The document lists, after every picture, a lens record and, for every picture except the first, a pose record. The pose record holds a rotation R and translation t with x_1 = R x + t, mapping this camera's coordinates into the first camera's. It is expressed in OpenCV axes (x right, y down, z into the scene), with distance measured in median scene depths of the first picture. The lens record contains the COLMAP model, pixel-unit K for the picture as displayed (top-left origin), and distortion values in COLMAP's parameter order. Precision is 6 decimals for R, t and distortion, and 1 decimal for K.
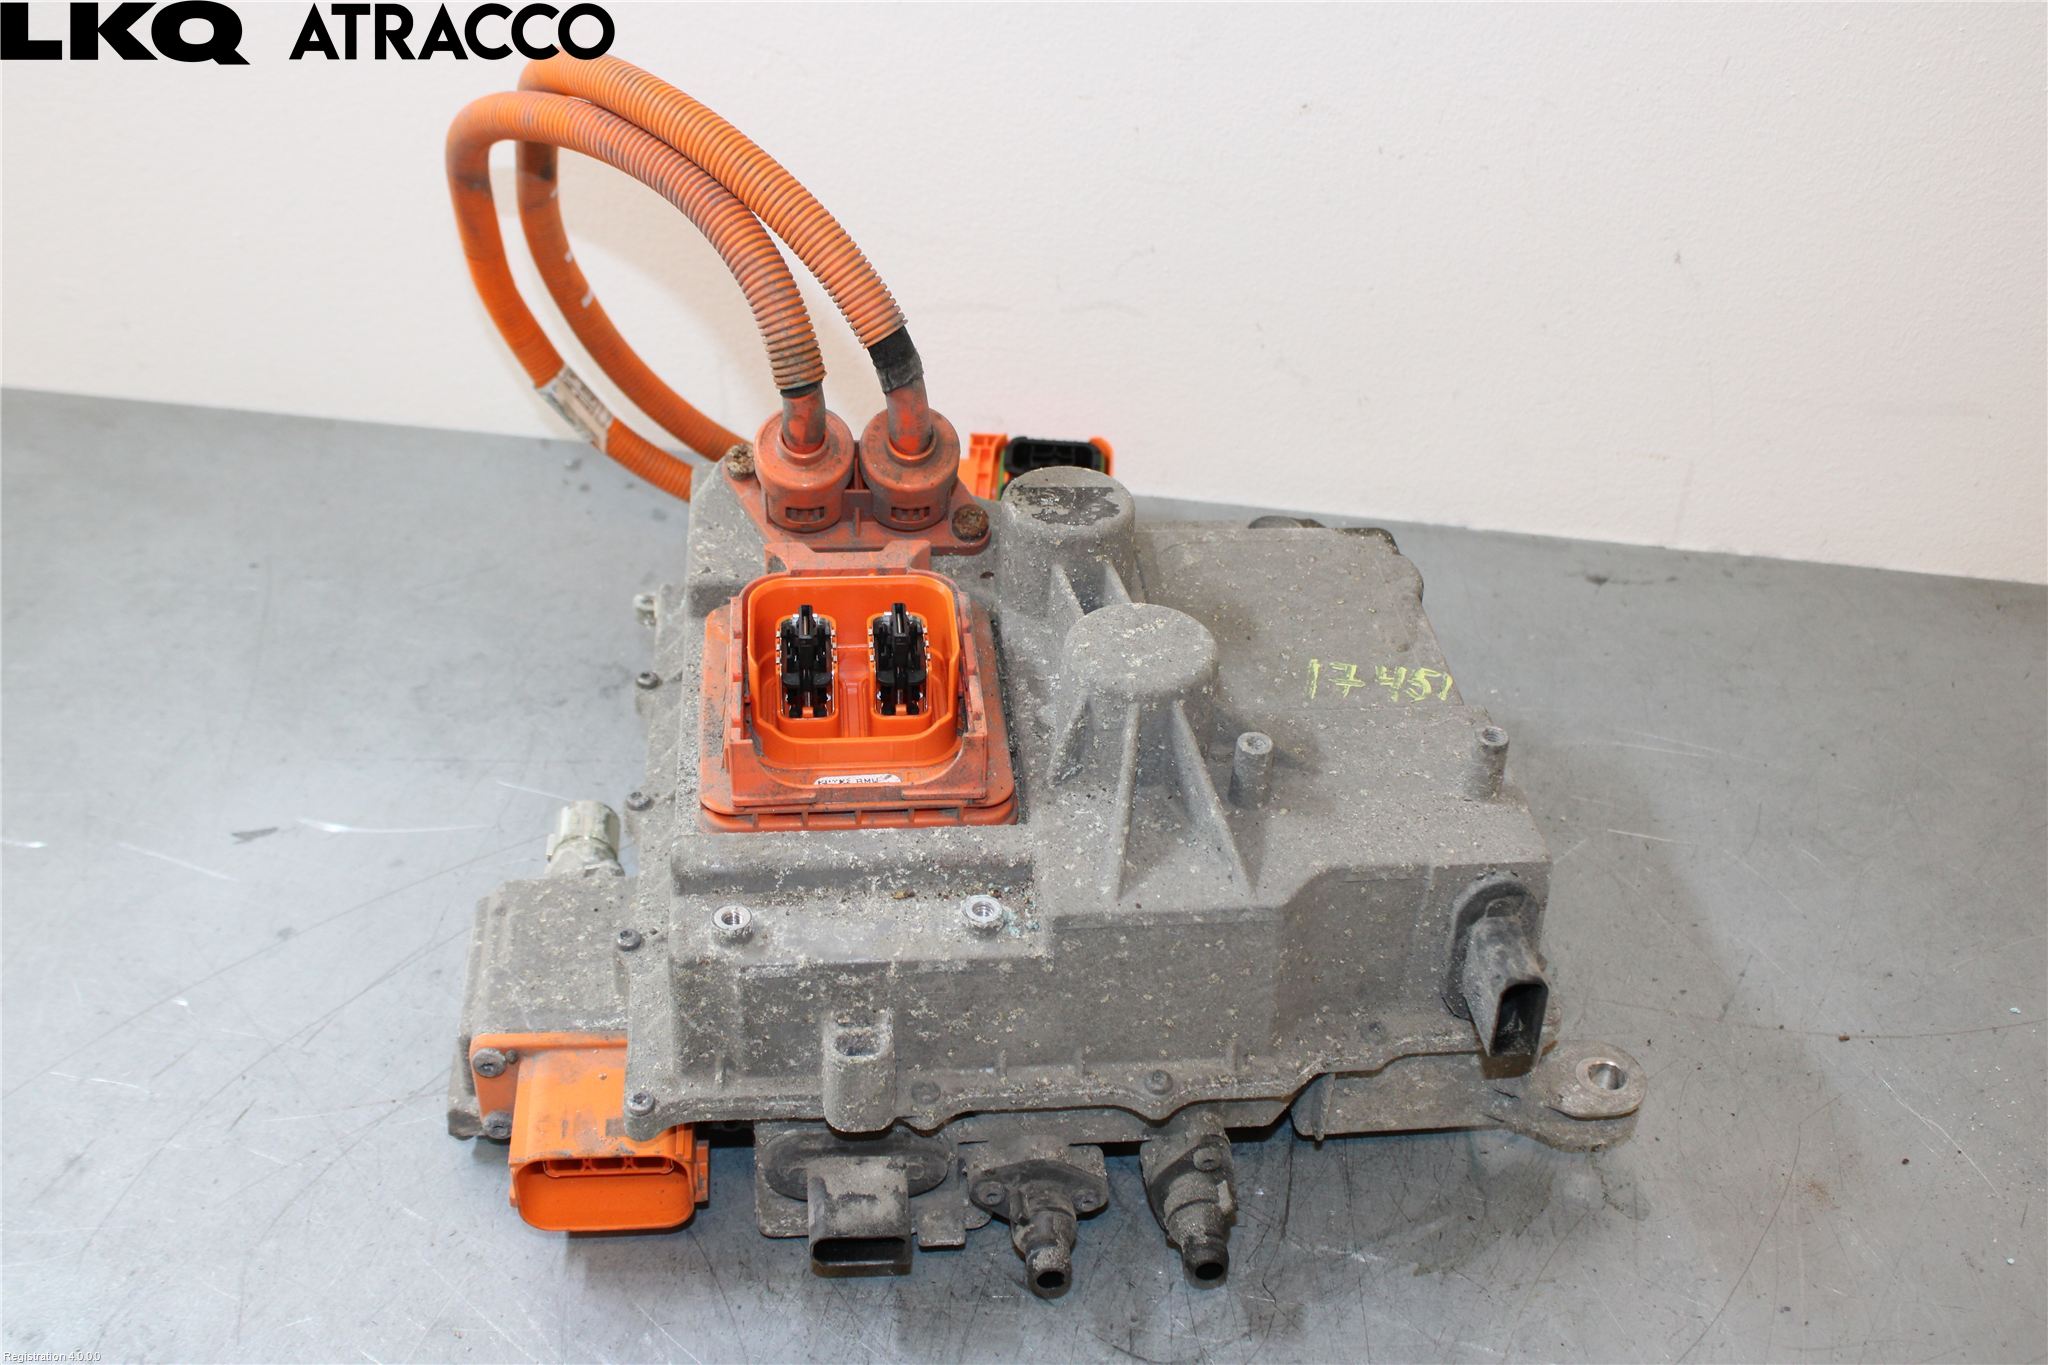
lens RADIAL K [[2079.2, 0, 1024.0], [0, 2079.2, 682.5], [0, 0, 1]] dist [-0.091198, 0.021002]
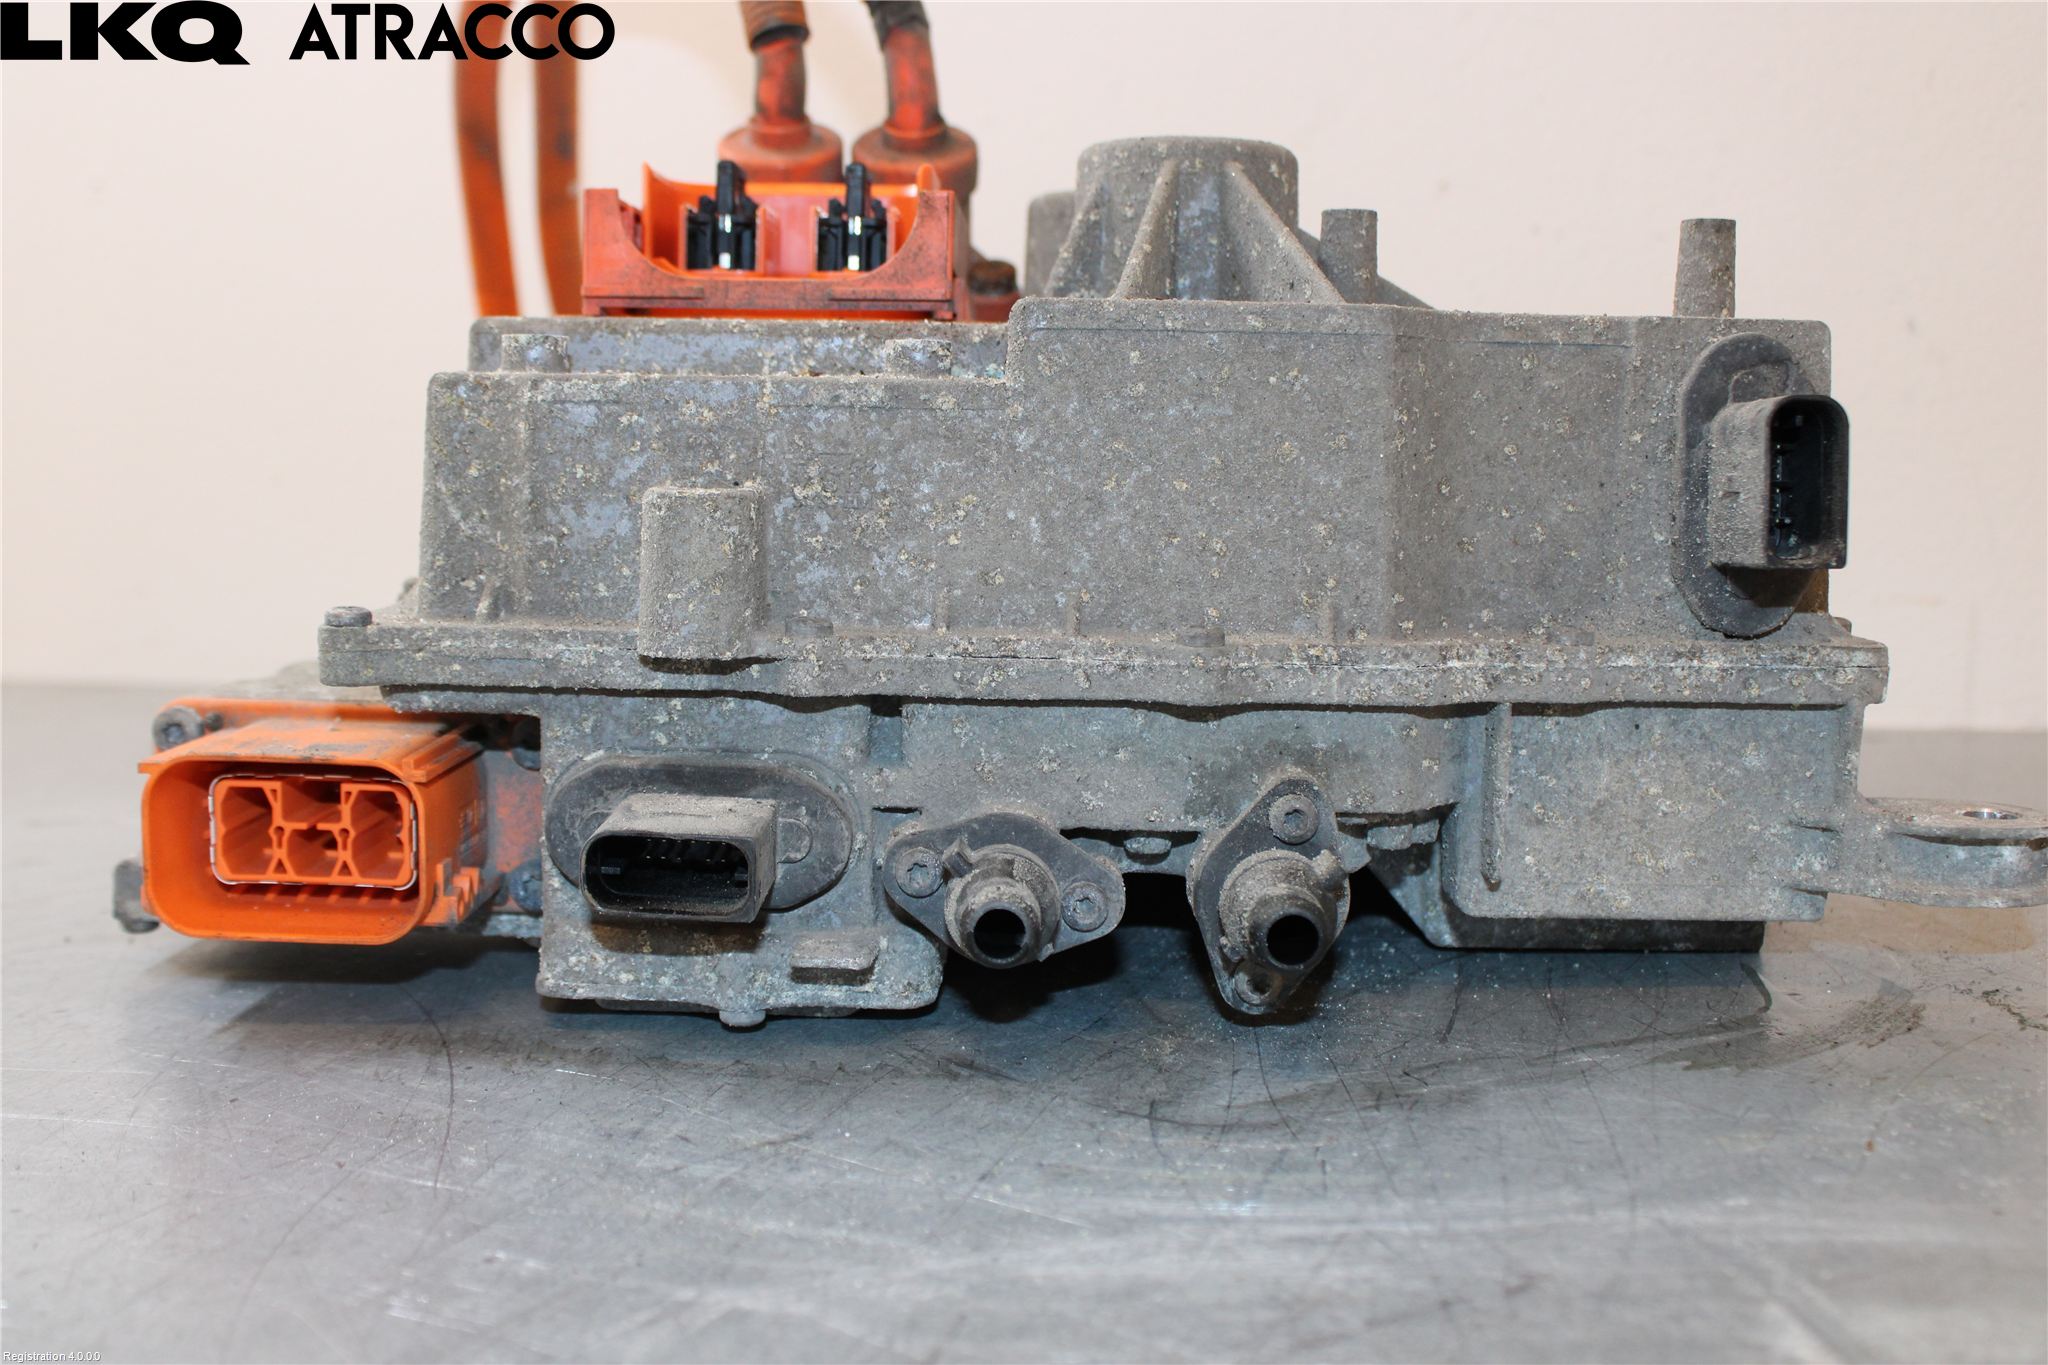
lens RADIAL K [[2079.2, 0, 1024.0], [0, 2079.2, 682.5], [0, 0, 1]] dist [-0.091198, 0.021002]
pose [[0.993944, -0.003265, -0.109841, 0.078998], [-0.051836, 0.867434, -0.494845, 0.495637], [0.096895, 0.497542, 0.862011, 0.483305]]
